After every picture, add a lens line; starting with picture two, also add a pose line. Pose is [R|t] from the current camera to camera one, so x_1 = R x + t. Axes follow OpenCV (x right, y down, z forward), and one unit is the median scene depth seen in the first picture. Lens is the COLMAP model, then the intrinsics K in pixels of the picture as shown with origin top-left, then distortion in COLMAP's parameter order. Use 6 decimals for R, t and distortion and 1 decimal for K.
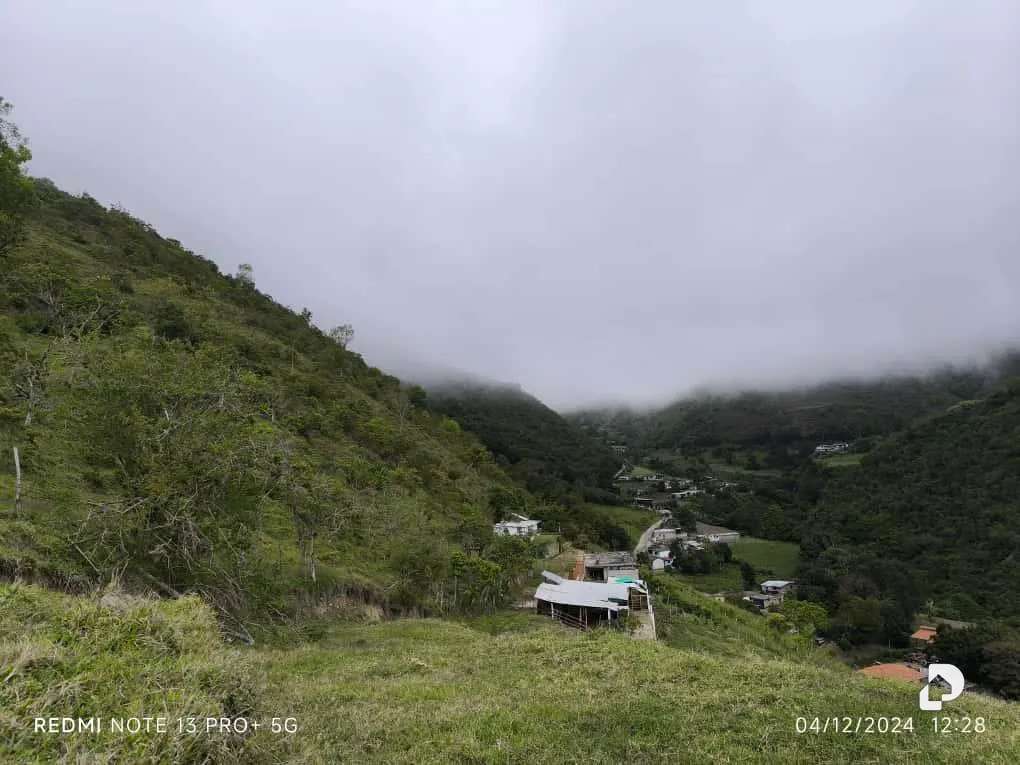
lens RADIAL K [[716.4, 0, 488.3], [0, 716.4, 383.6], [0, 0, 1]] dist [0.025629, -0.022466]
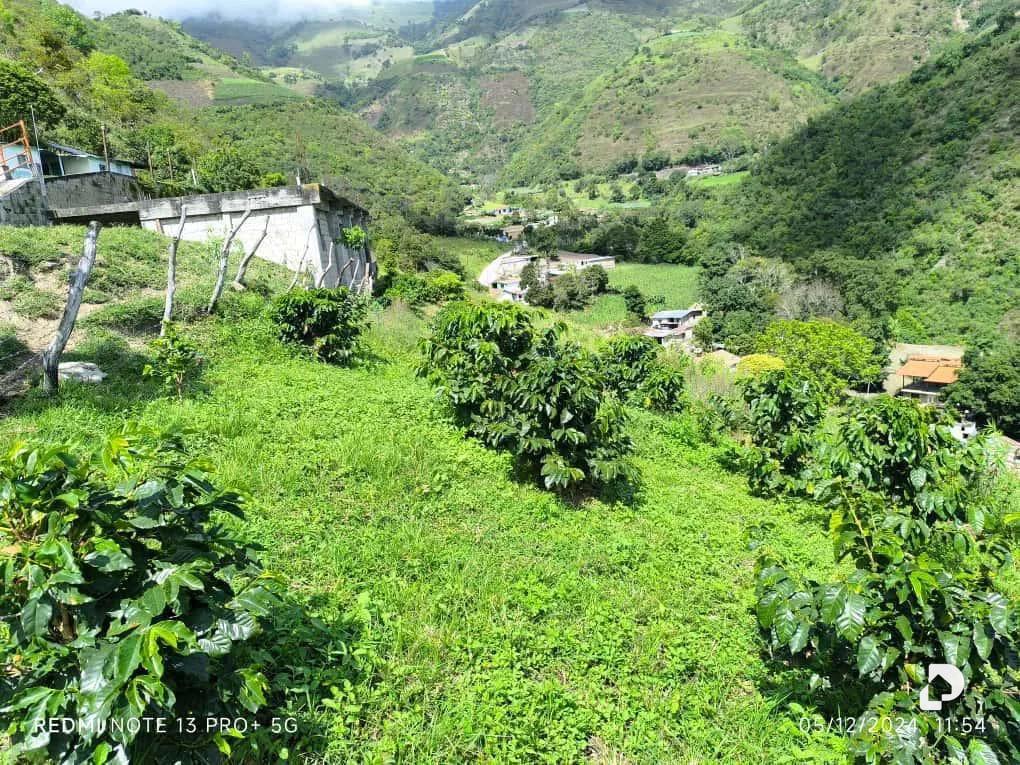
lens RADIAL K [[722.8, 0, 491.7], [0, 722.8, 404.9], [0, 0, 1]] dist [0.043757, -0.041948]
pose [[0.979853, -0.092310, 0.177105, 0.062612], [0.025444, 0.937246, 0.347738, 0.070033], [-0.198091, -0.336226, 0.920713, 0.226894]]
